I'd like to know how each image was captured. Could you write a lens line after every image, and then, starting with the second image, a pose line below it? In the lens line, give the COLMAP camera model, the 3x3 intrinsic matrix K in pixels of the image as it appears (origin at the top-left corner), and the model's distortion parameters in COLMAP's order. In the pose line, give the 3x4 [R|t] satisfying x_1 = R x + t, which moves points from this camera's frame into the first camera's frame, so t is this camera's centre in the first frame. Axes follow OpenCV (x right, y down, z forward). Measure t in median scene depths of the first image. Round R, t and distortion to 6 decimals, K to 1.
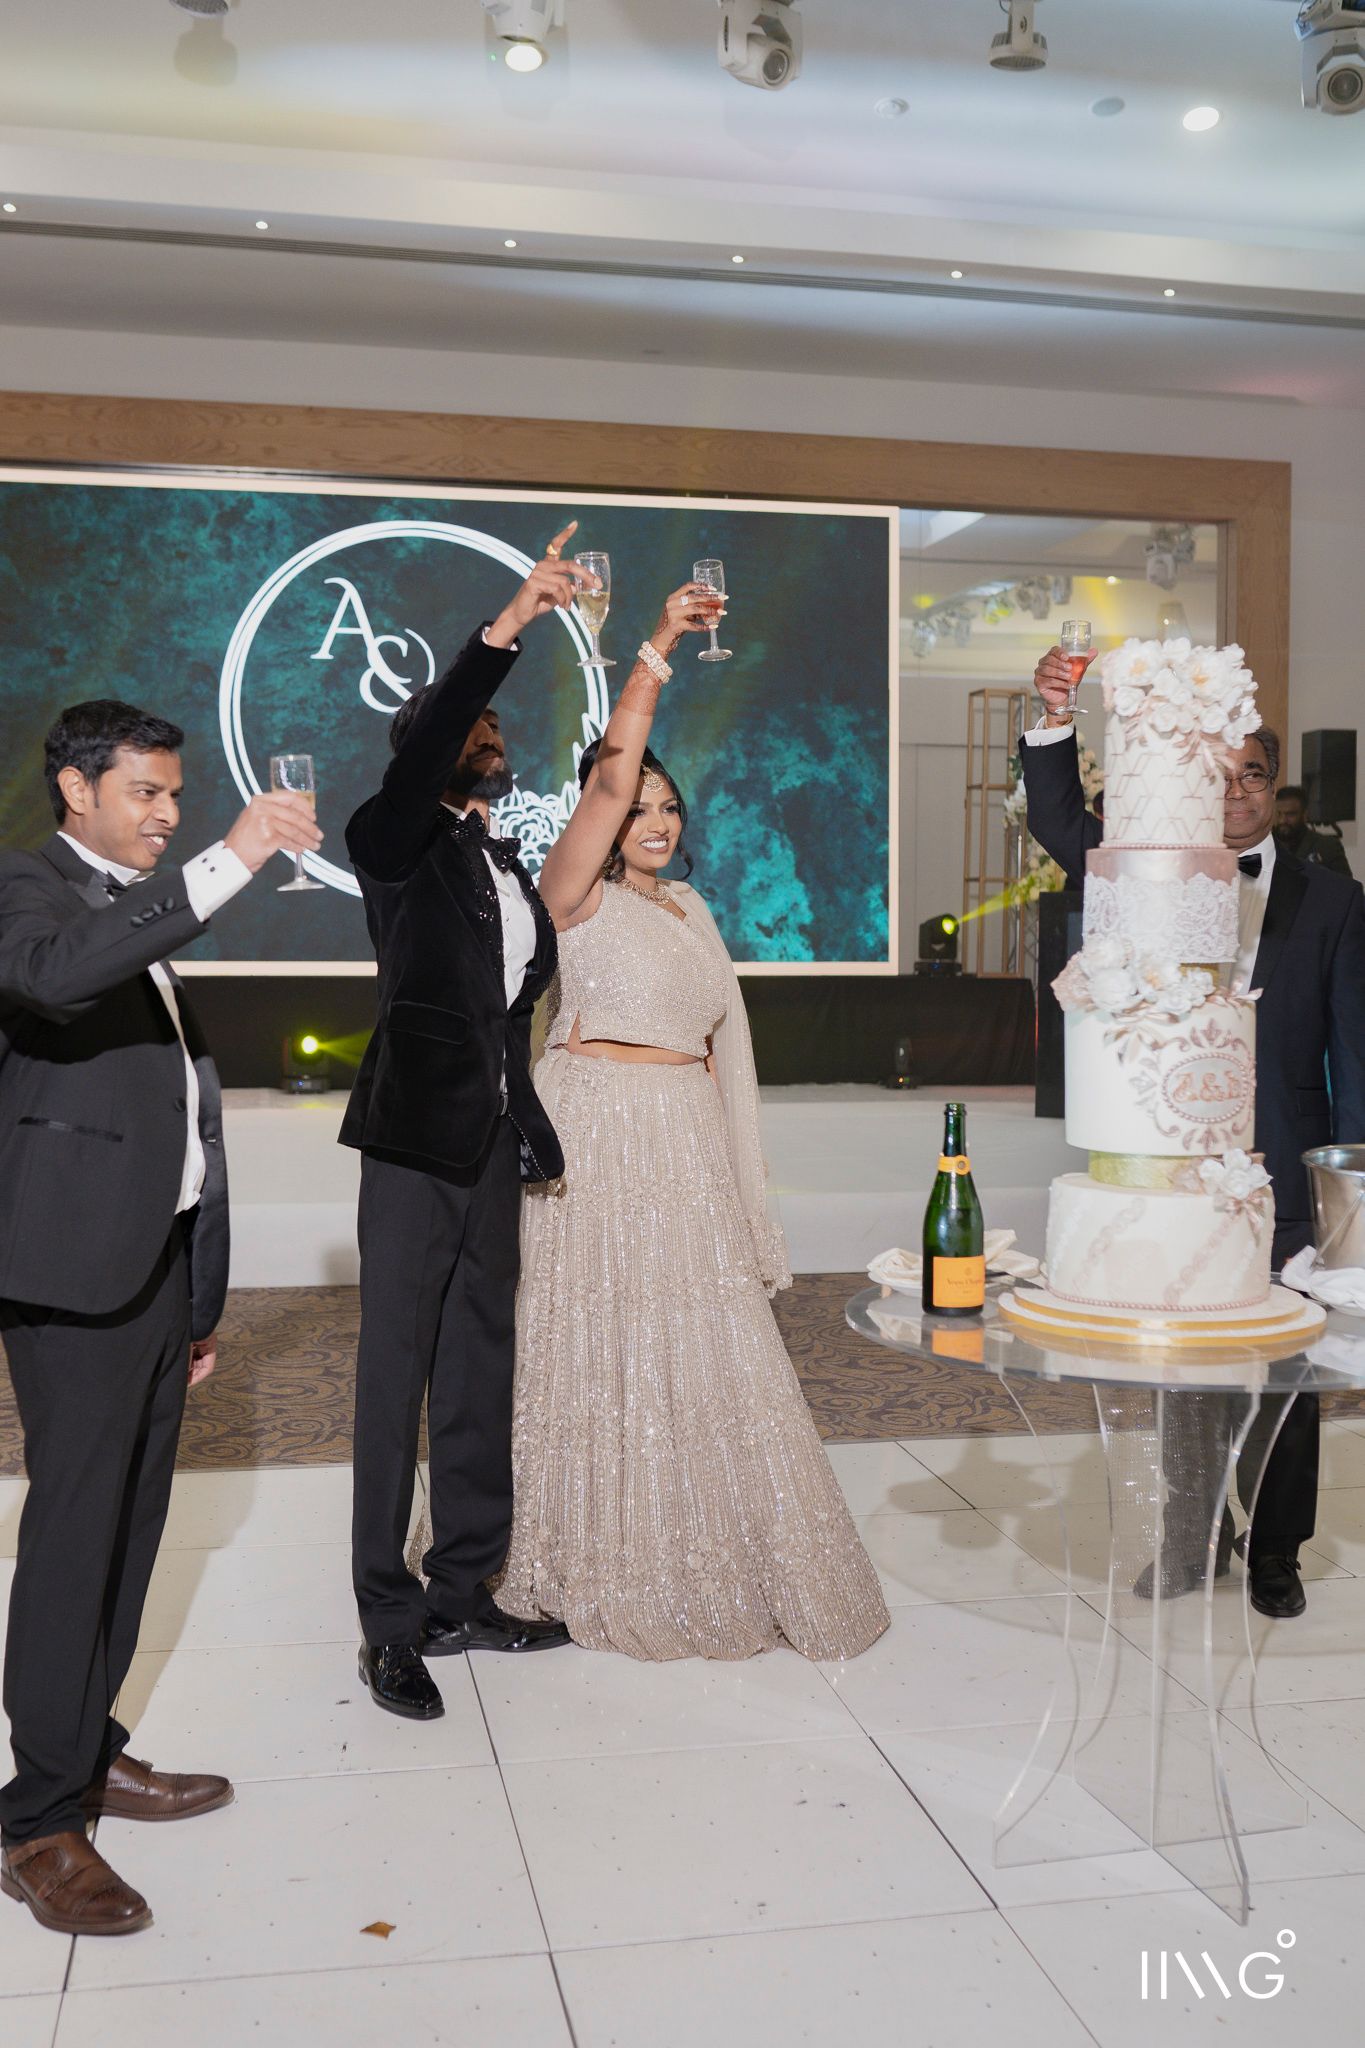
lens RADIAL K [[2230.9, 0, 684.2], [0, 2230.9, 1000.6], [0, 0, 1]] dist [-0.091014, 0.154747]
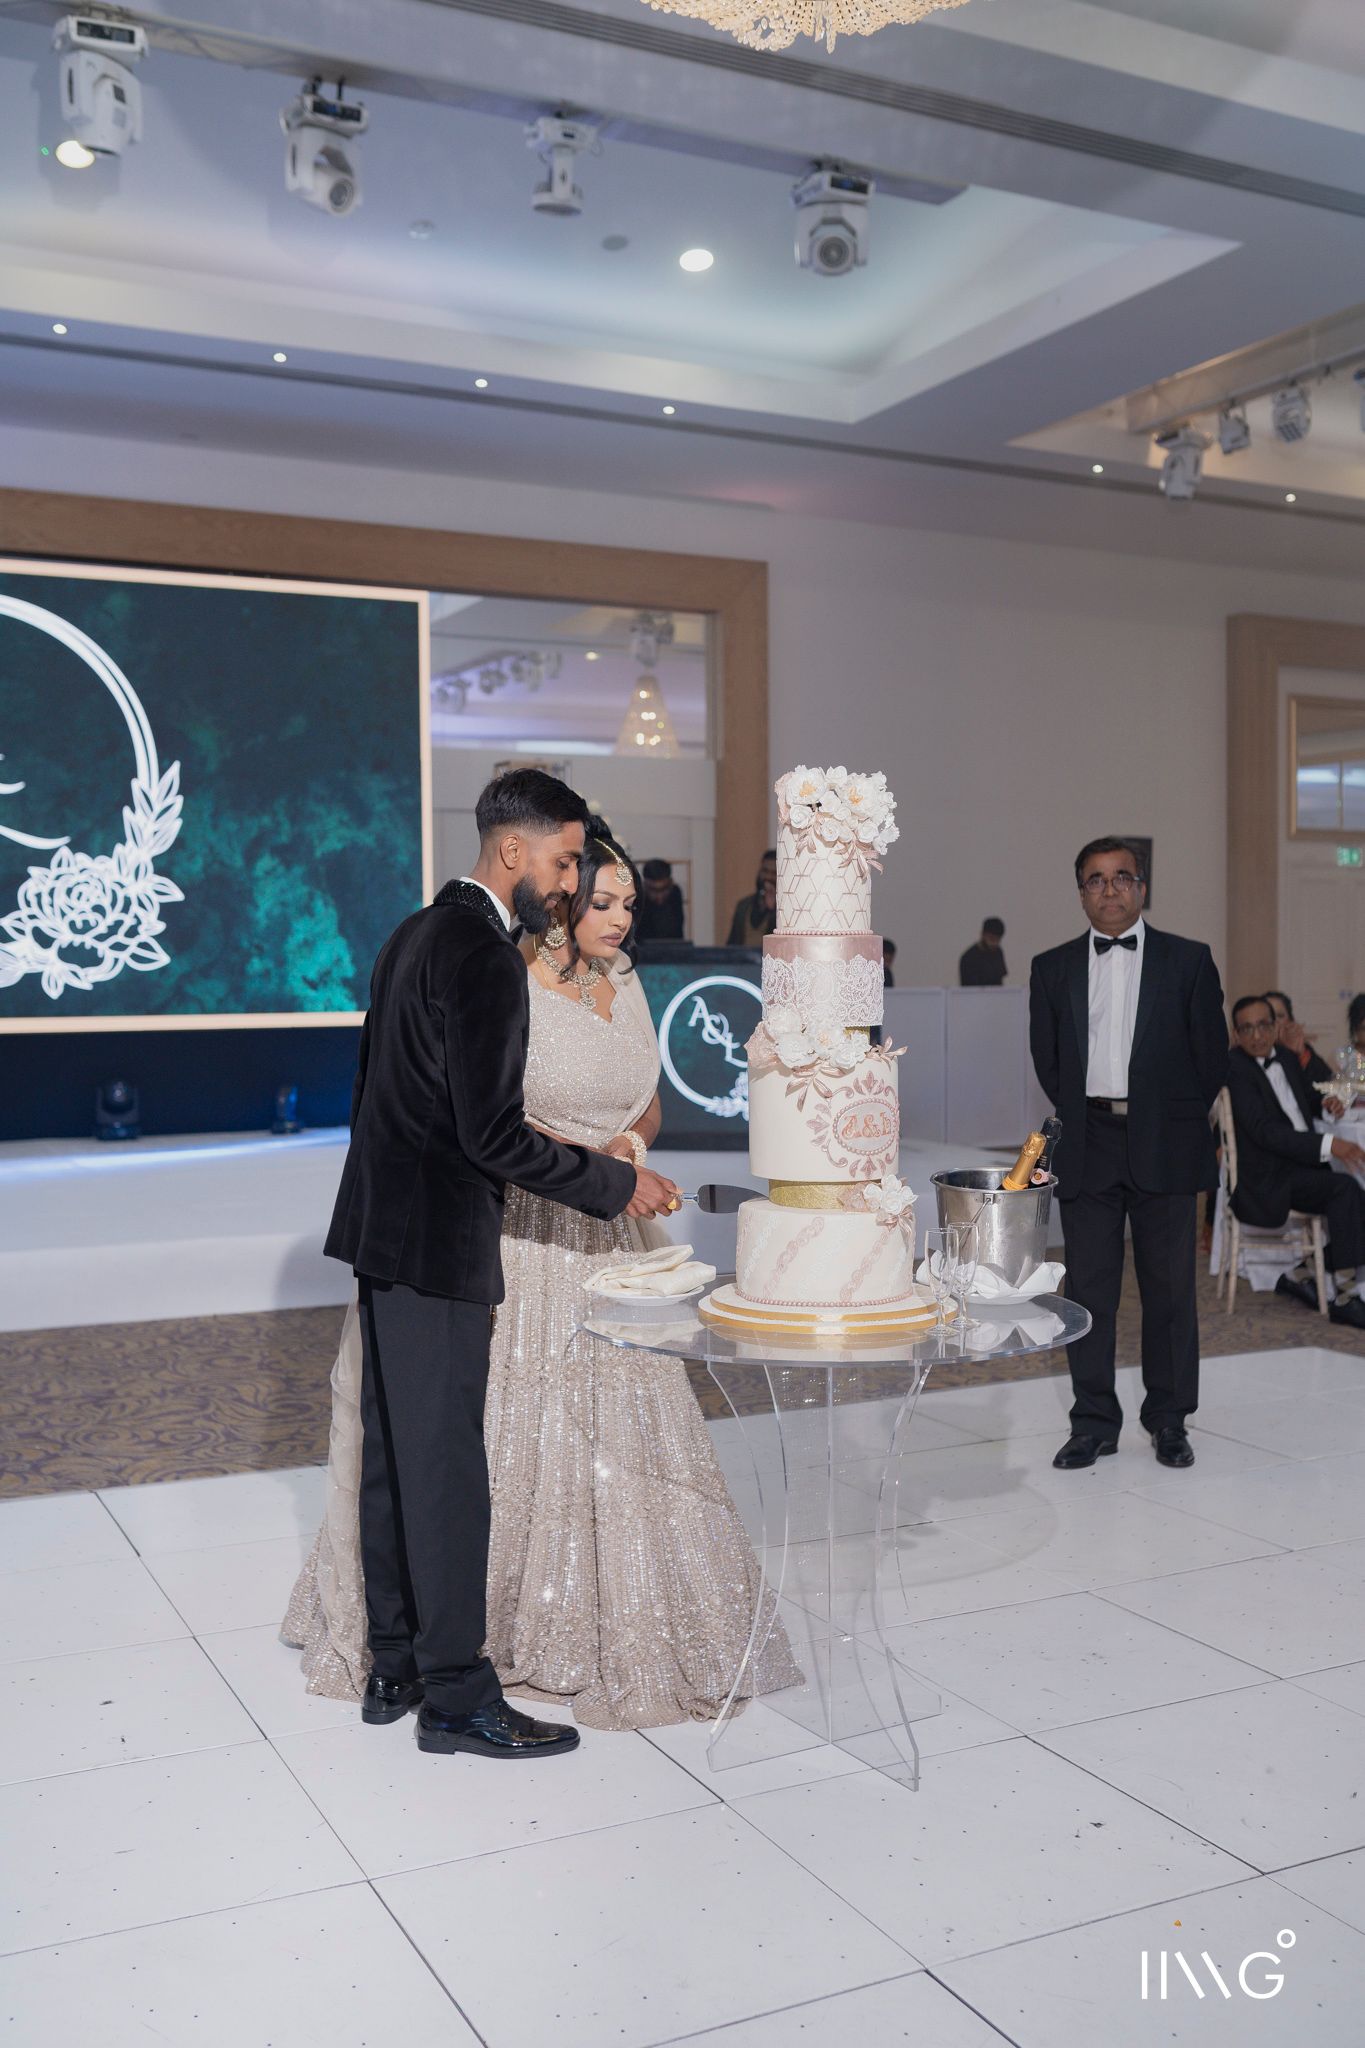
lens RADIAL K [[2230.9, 0, 684.2], [0, 2230.9, 1000.6], [0, 0, 1]] dist [-0.091014, 0.154747]
pose [[0.958994, -0.016022, 0.282972, -0.095156], [0.019675, 0.999756, -0.010071, -0.009205], [-0.282742, 0.015226, 0.959075, -0.076746]]
